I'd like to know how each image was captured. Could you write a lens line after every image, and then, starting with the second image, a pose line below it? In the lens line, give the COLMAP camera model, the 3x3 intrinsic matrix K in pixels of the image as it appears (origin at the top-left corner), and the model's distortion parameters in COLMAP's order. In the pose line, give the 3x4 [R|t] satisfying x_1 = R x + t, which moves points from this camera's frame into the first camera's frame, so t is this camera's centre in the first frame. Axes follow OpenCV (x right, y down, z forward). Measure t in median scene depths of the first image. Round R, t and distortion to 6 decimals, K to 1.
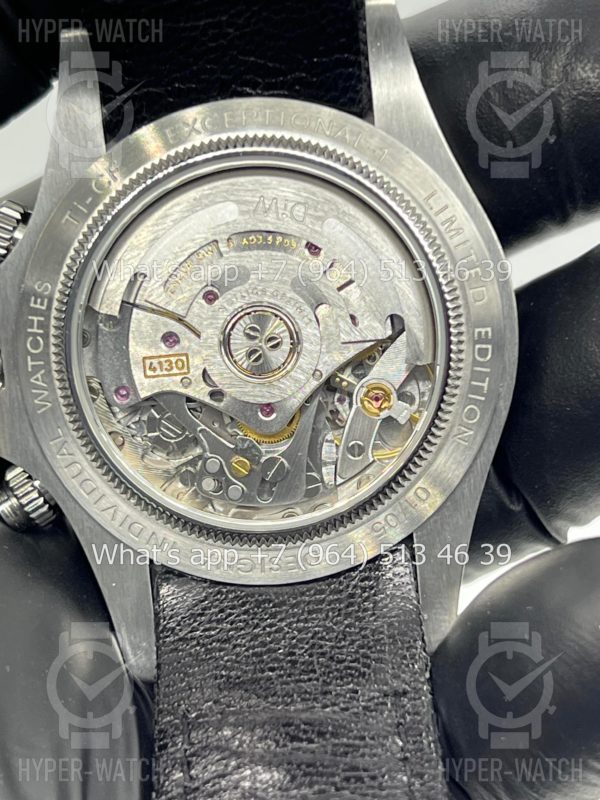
lens RADIAL K [[1882.8, 0, 298.9], [0, 1882.8, 396.2], [0, 0, 1]] dist [0.305981, 0.000000]
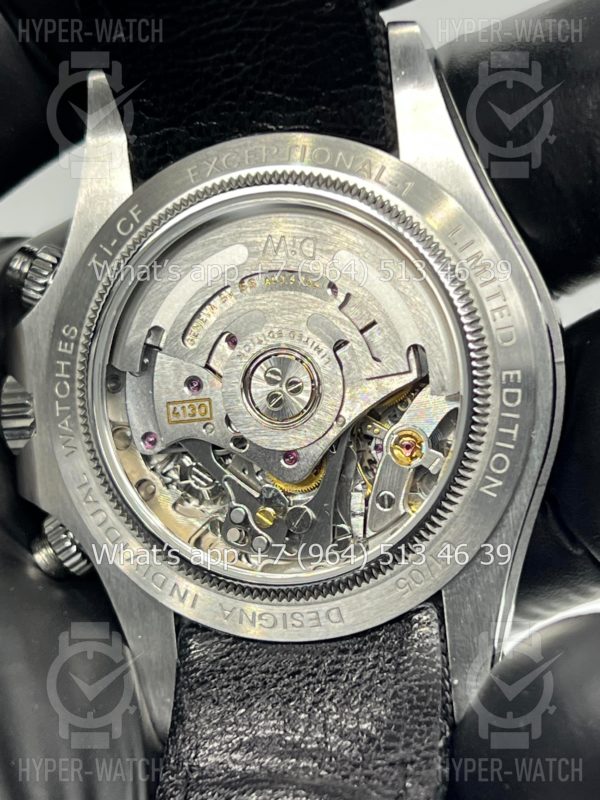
lens RADIAL K [[1882.8, 0, 305.7], [0, 1882.8, 399.5], [0, 0, 1]] dist [0.305981, 0.000000]
pose [[0.970486, 0.000511, -0.241155, 0.221818], [-0.012221, 0.998817, -0.047063, 0.022842], [0.240846, 0.048621, 0.969345, 0.074716]]
